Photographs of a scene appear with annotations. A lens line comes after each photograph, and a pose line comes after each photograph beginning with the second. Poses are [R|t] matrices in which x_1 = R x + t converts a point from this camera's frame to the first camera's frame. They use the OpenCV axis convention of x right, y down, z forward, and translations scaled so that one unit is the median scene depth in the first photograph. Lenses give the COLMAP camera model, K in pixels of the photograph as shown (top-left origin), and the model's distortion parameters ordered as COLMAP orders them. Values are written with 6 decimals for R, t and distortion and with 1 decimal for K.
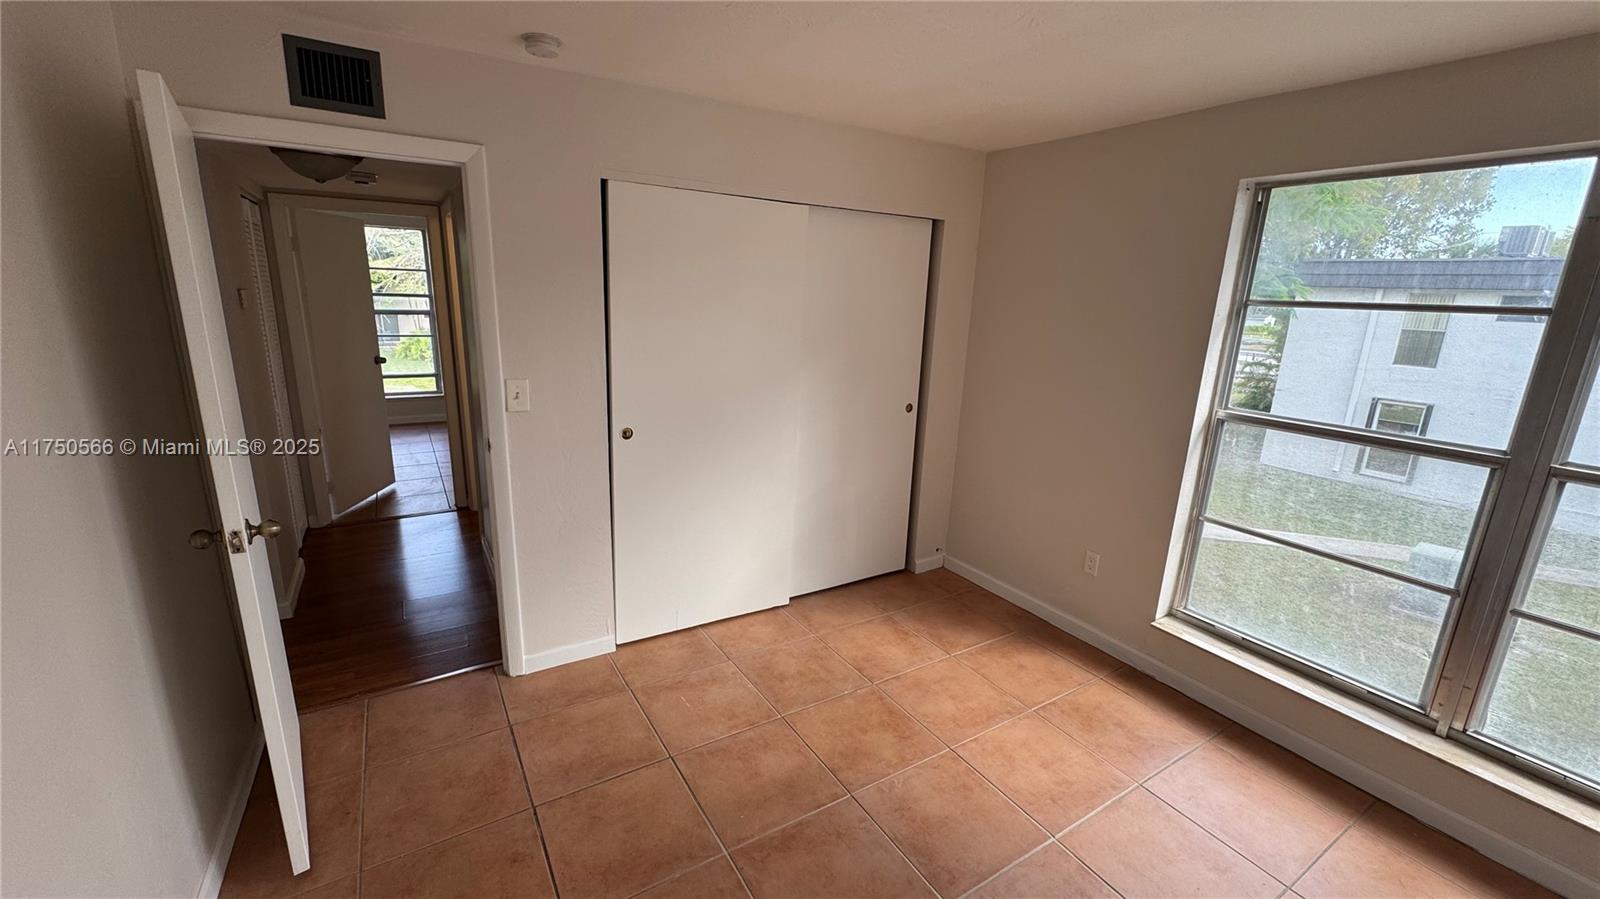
lens RADIAL K [[638.0, 0, 799.0], [0, 638.0, 452.5], [0, 0, 1]] dist [-0.006935, -0.000184]
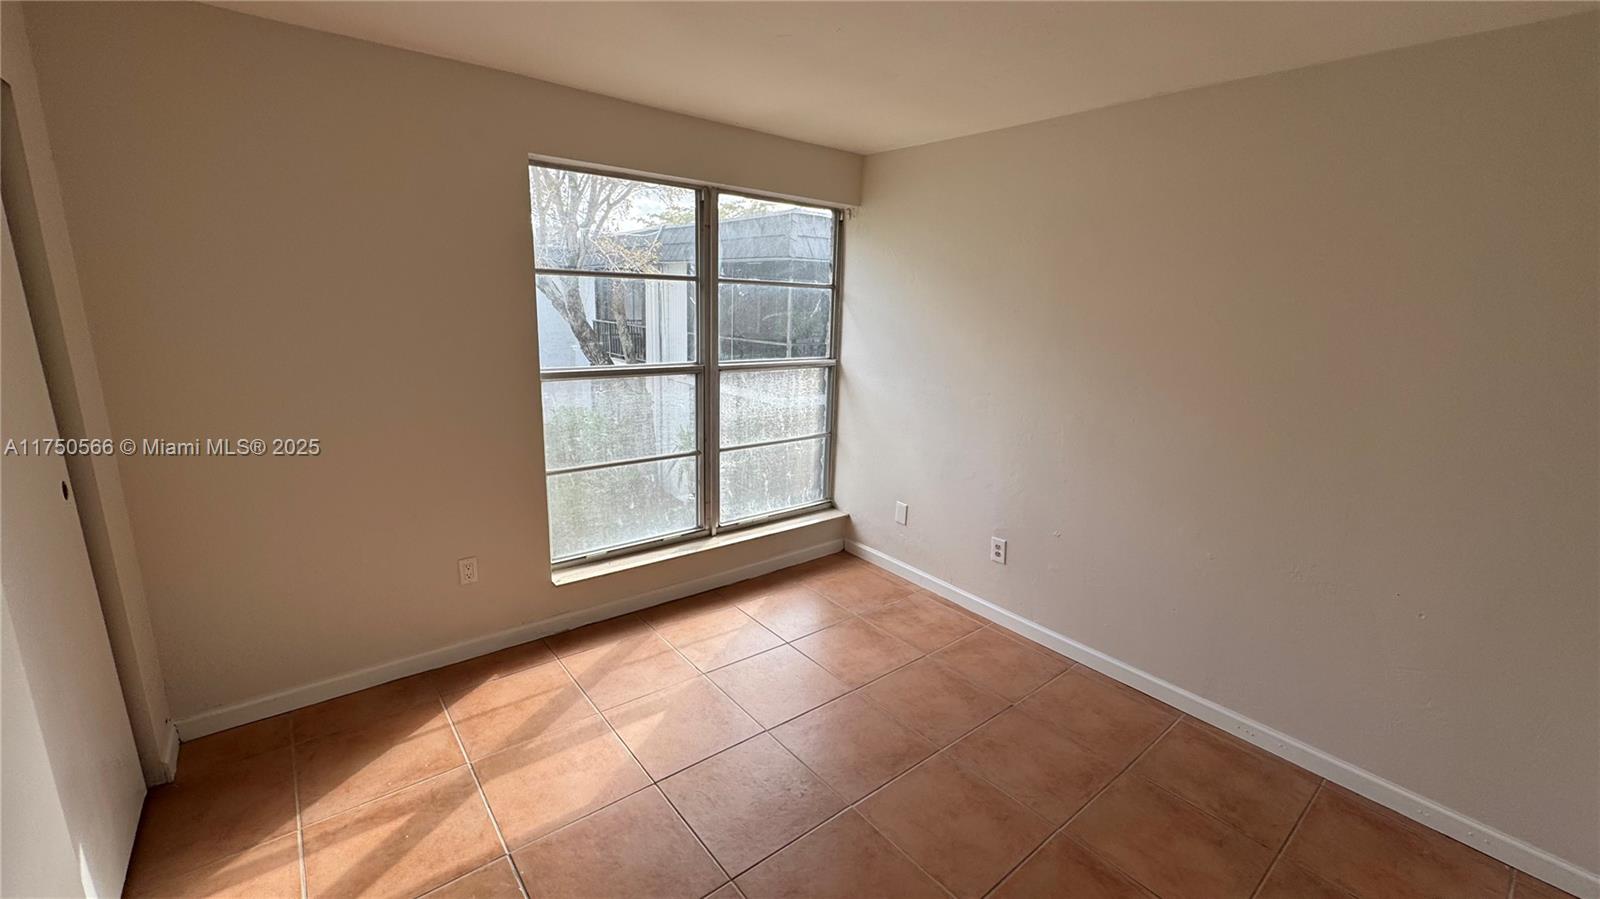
lens RADIAL K [[638.0, 0, 799.0], [0, 638.0, 452.5], [0, 0, 1]] dist [-0.006935, -0.000184]
pose [[-0.122848, -0.287977, 0.949725, -0.436600], [0.193308, 0.931700, 0.307517, -0.183684], [-0.973417, 0.221368, -0.058790, 0.662271]]
